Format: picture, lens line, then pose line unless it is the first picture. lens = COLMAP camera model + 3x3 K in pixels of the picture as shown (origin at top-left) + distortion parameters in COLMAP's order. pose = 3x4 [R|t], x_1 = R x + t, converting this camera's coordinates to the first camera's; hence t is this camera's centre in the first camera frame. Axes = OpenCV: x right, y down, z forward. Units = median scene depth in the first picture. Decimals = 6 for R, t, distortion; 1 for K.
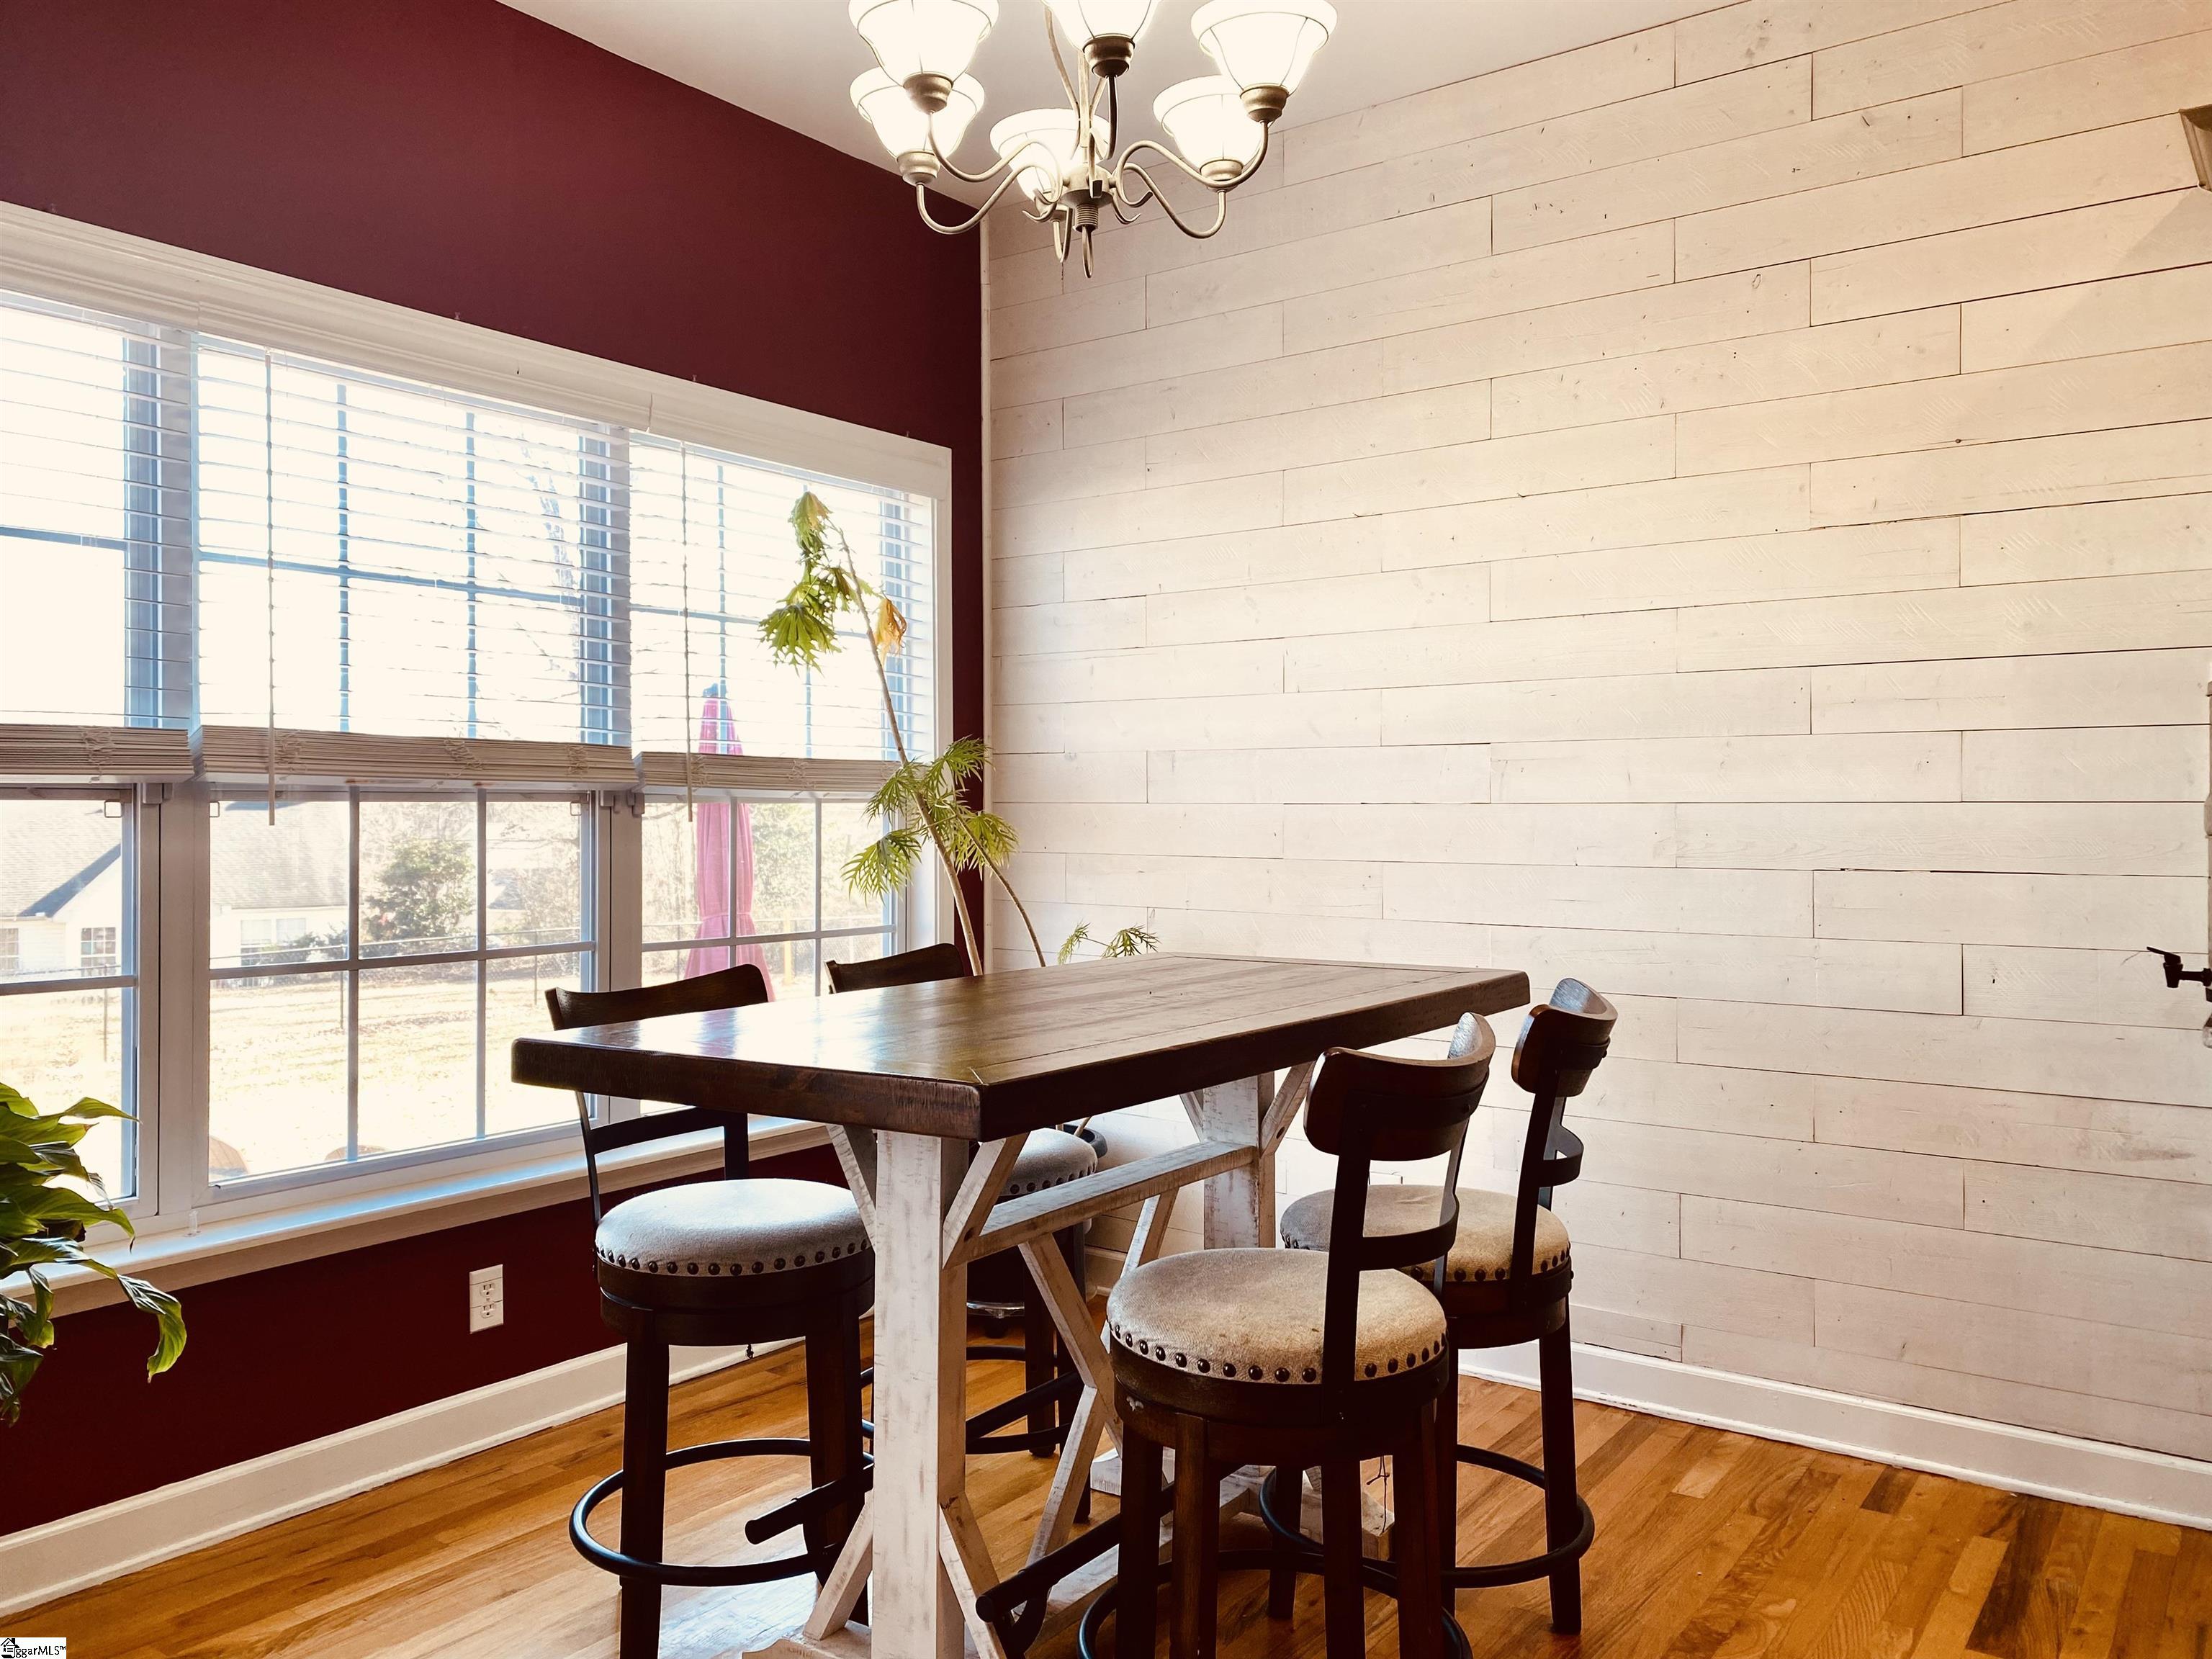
lens RADIAL K [[1677.4, 0, 1109.9], [0, 1677.4, 825.3], [0, 0, 1]] dist [0.016914, -0.010166]
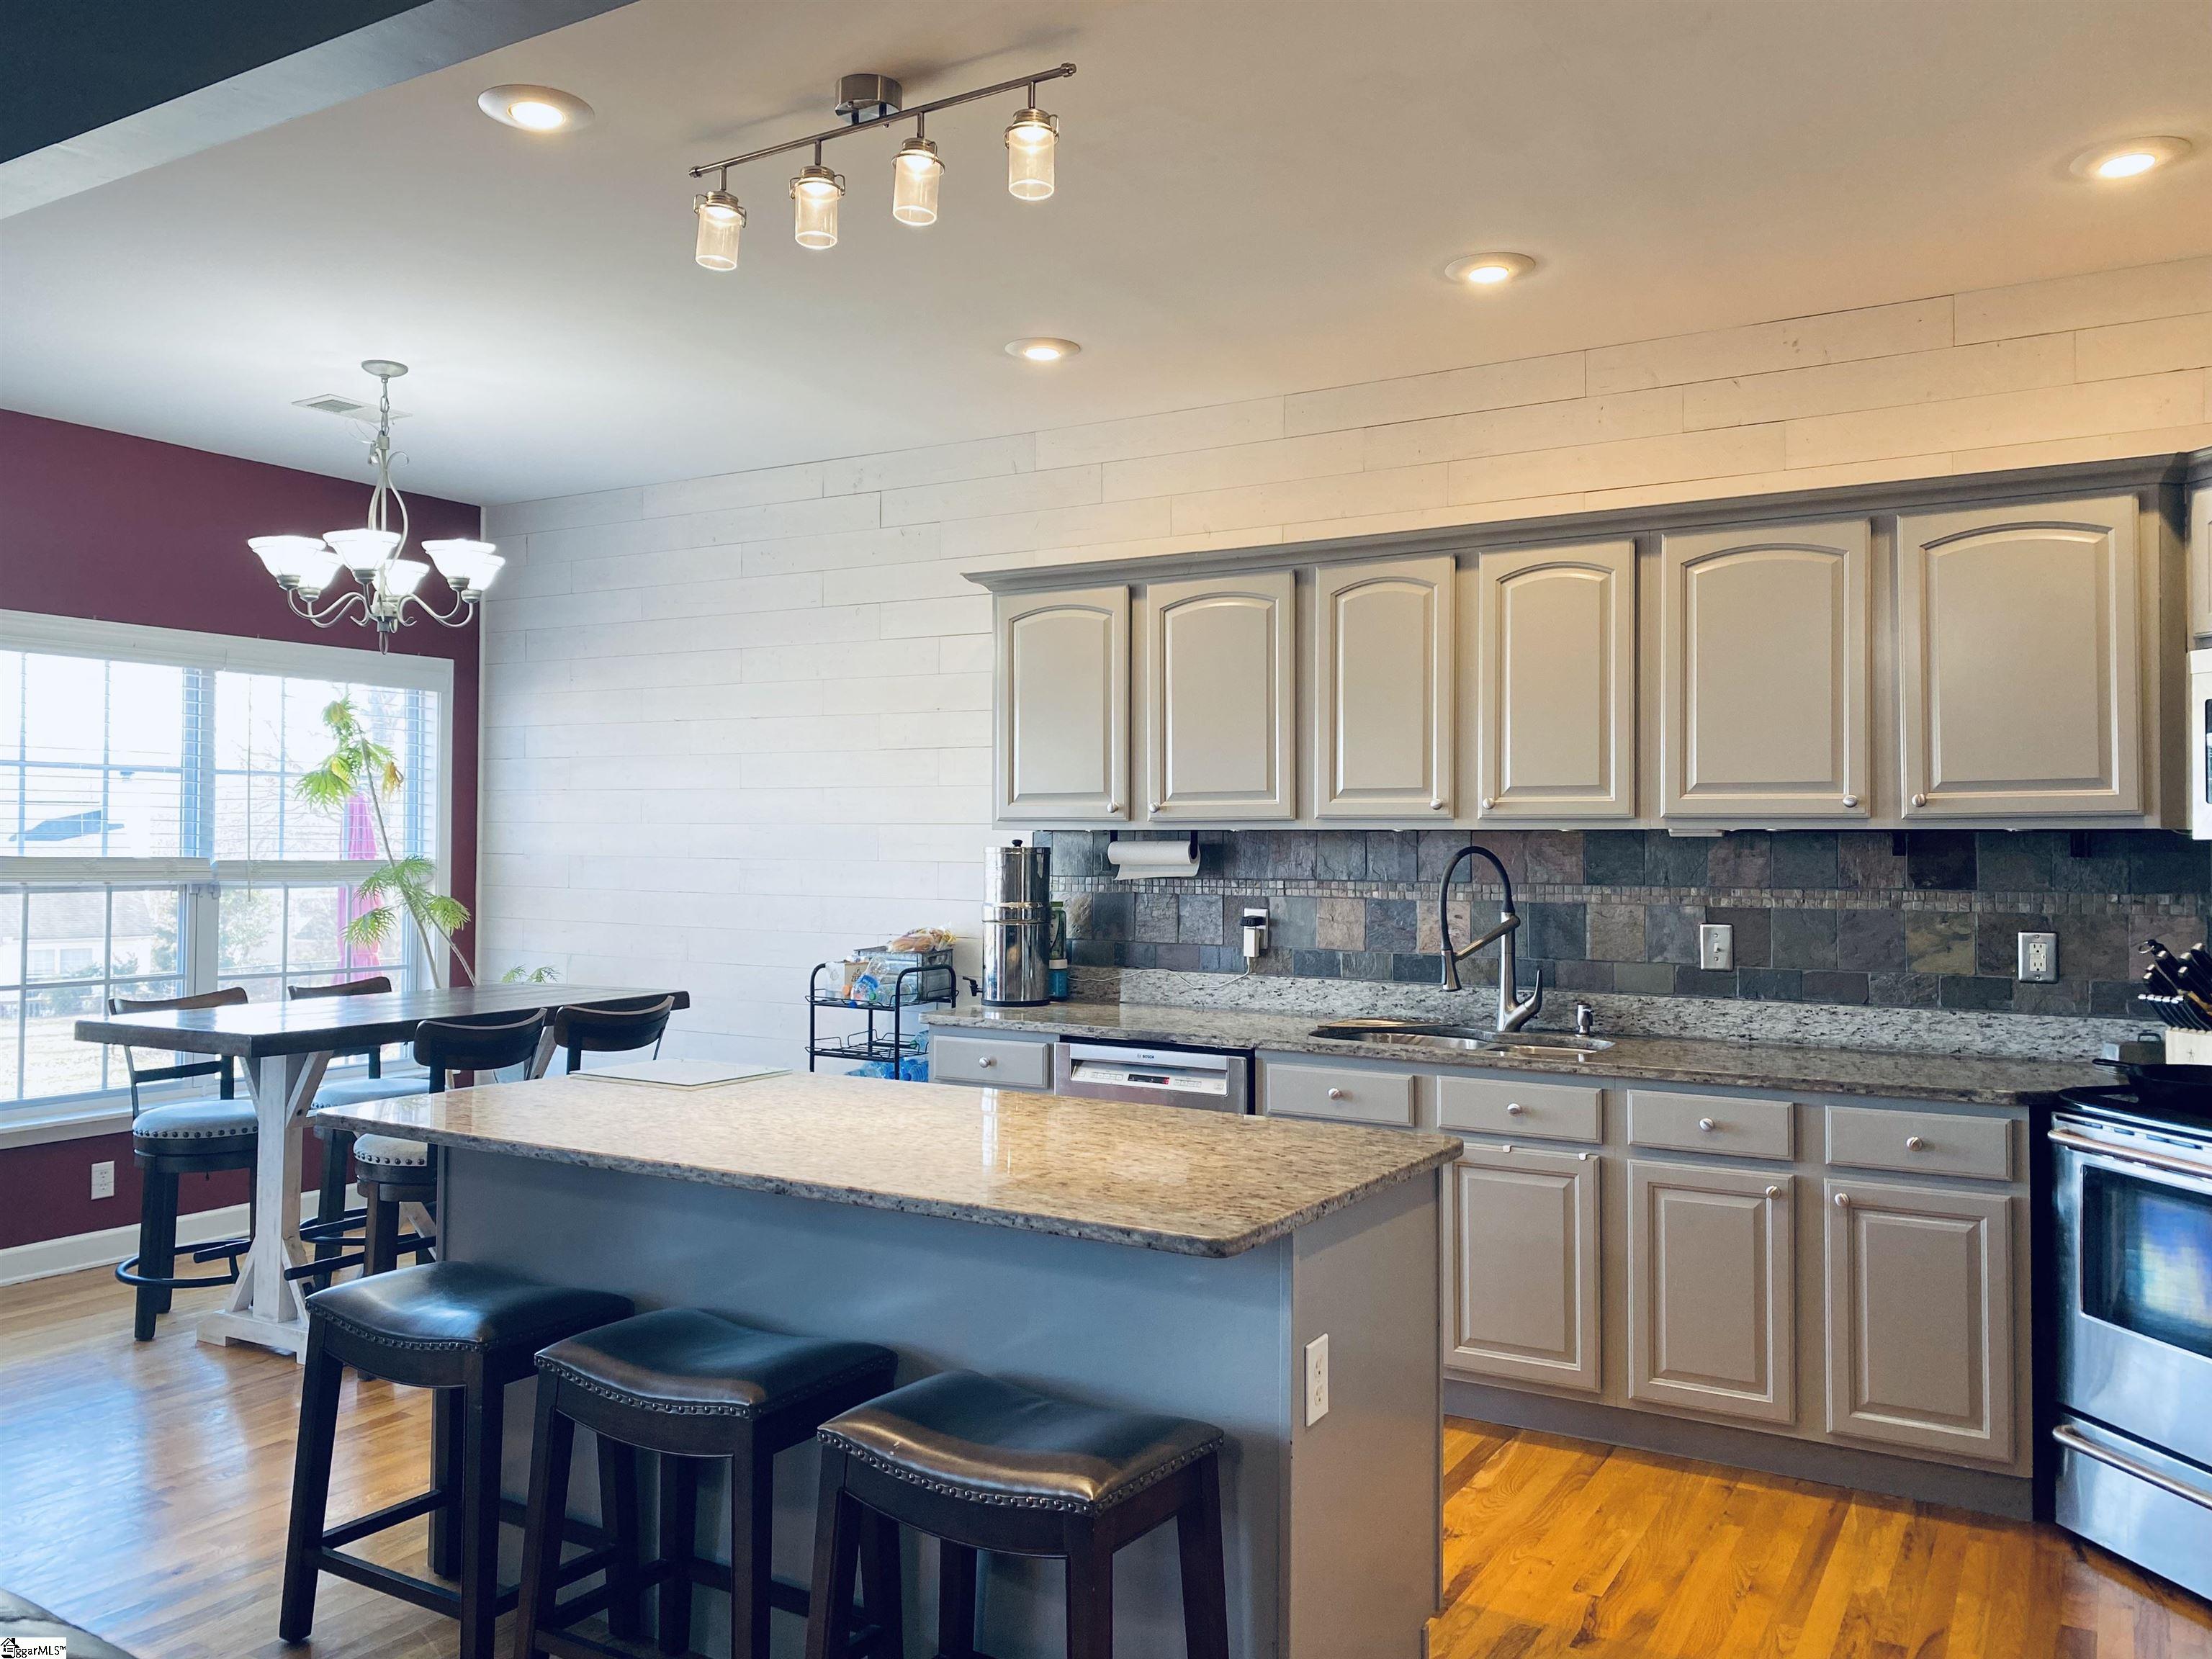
lens RADIAL K [[1677.4, 0, 1099.2], [0, 1677.4, 828.7], [0, 0, 1]] dist [0.016914, -0.010166]
pose [[0.996114, 0.009750, 0.087534, 0.441349], [-0.008243, 0.999812, -0.017561, -0.052563], [-0.087689, 0.016771, 0.996007, -0.734838]]
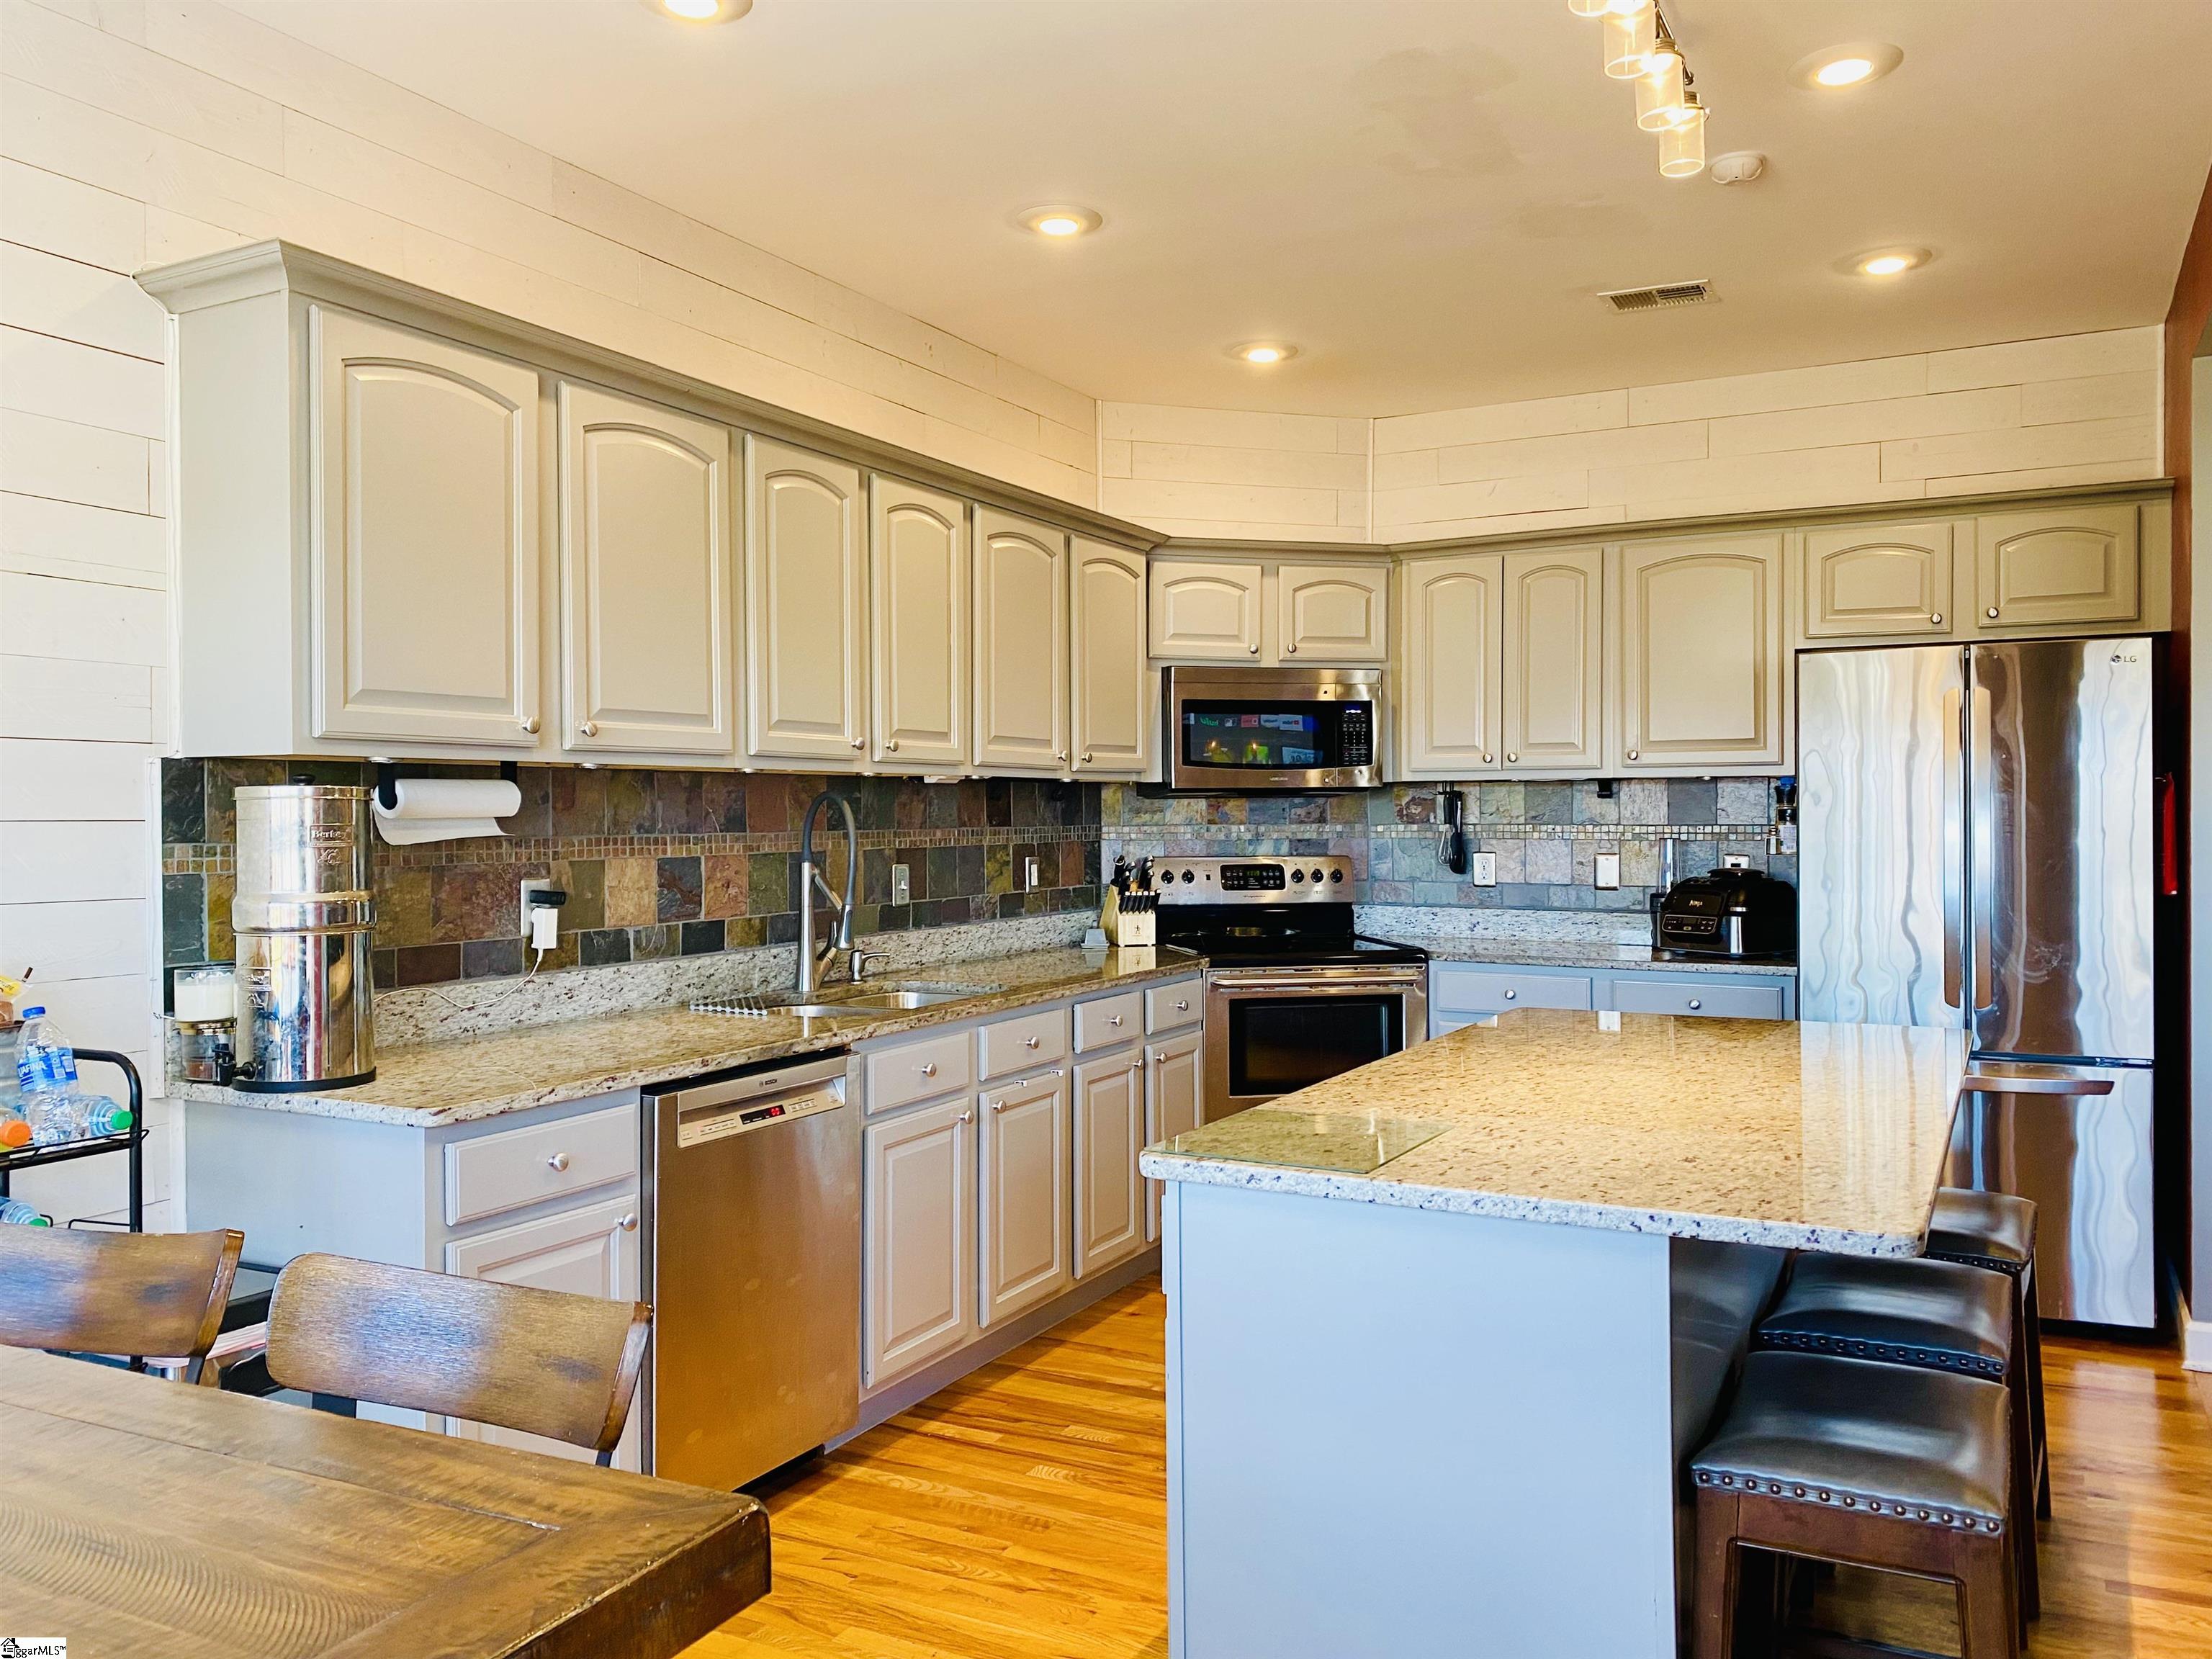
lens RADIAL K [[1677.4, 0, 1101.5], [0, 1677.4, 823.0], [0, 0, 1]] dist [0.016914, -0.010166]
pose [[-0.143626, -0.002228, 0.989630, -0.387717], [0.016411, 0.999855, 0.004633, -0.042764], [-0.989496, 0.016906, -0.143568, 0.570803]]
